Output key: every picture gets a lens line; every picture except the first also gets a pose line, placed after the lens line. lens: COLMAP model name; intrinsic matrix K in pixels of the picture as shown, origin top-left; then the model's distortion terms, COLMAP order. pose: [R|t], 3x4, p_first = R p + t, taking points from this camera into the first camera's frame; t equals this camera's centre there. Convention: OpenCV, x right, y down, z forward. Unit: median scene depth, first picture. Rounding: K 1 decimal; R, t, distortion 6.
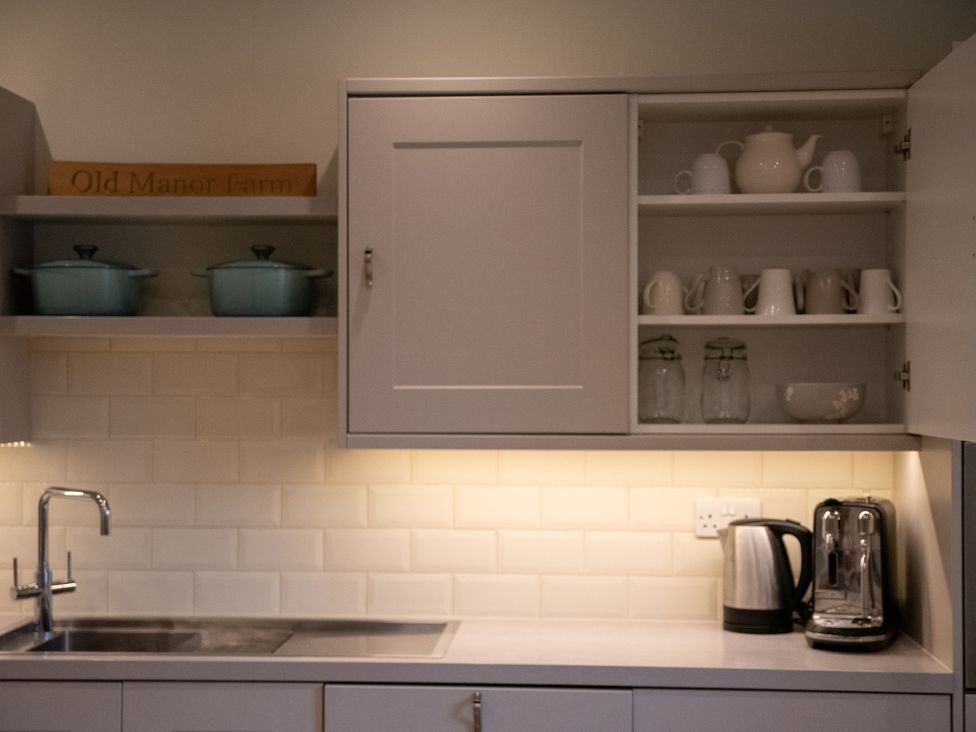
lens RADIAL K [[1651.5, 0, 488.0], [0, 1651.5, 366.0], [0, 0, 1]] dist [0.121949, -0.141116]
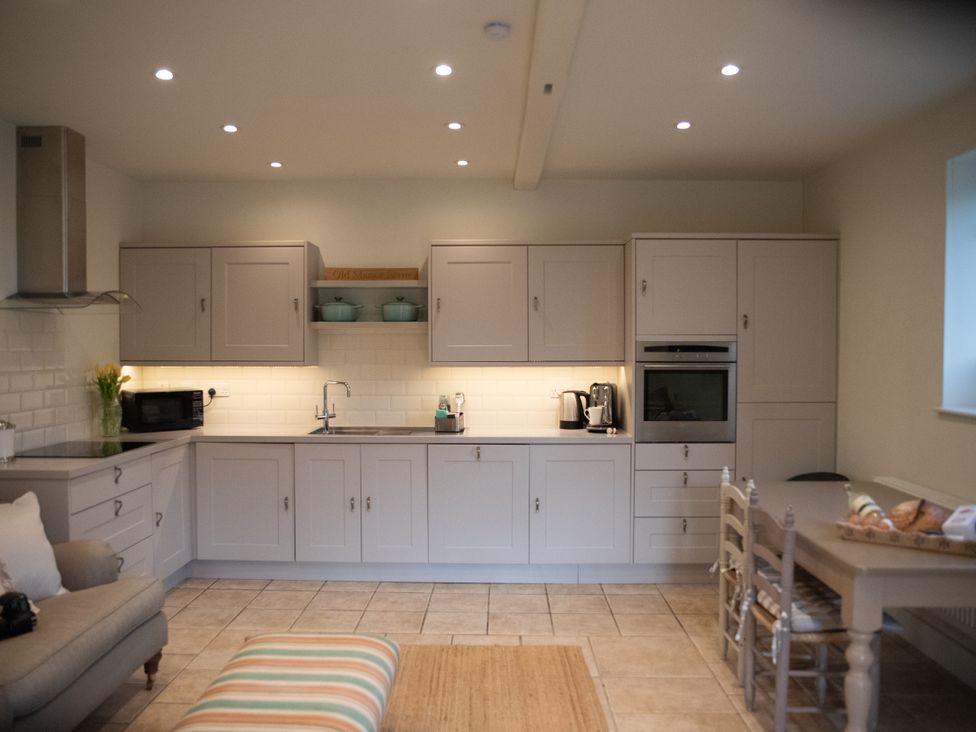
lens RADIAL K [[776.9, 0, 488.0], [0, 776.9, 366.0], [0, 0, 1]] dist [-0.089458, 0.003964]
pose [[0.998741, -0.003933, 0.050005, -0.052914], [0.002552, 0.999615, 0.027641, 0.010212], [-0.050094, -0.027478, 0.998366, -0.358684]]
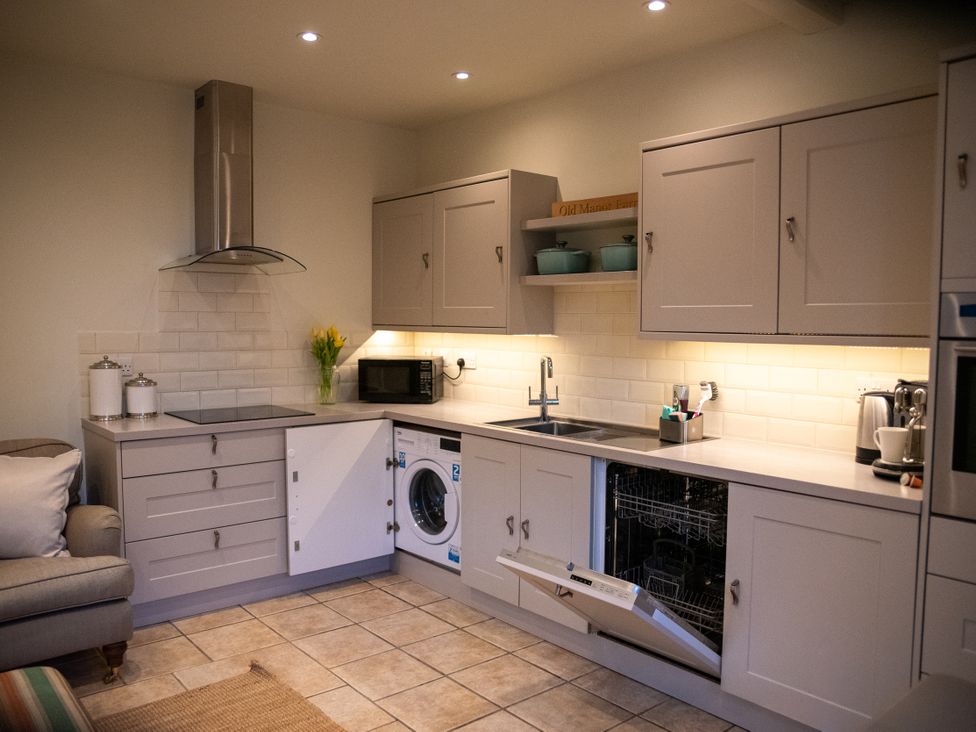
lens RADIAL K [[776.9, 0, 488.0], [0, 776.9, 366.0], [0, 0, 1]] dist [-0.089458, 0.003964]
pose [[0.695897, 0.045385, -0.716706, 0.413600], [-0.000804, 0.998050, 0.062421, 0.024433], [0.718141, -0.042863, 0.694576, 0.250318]]
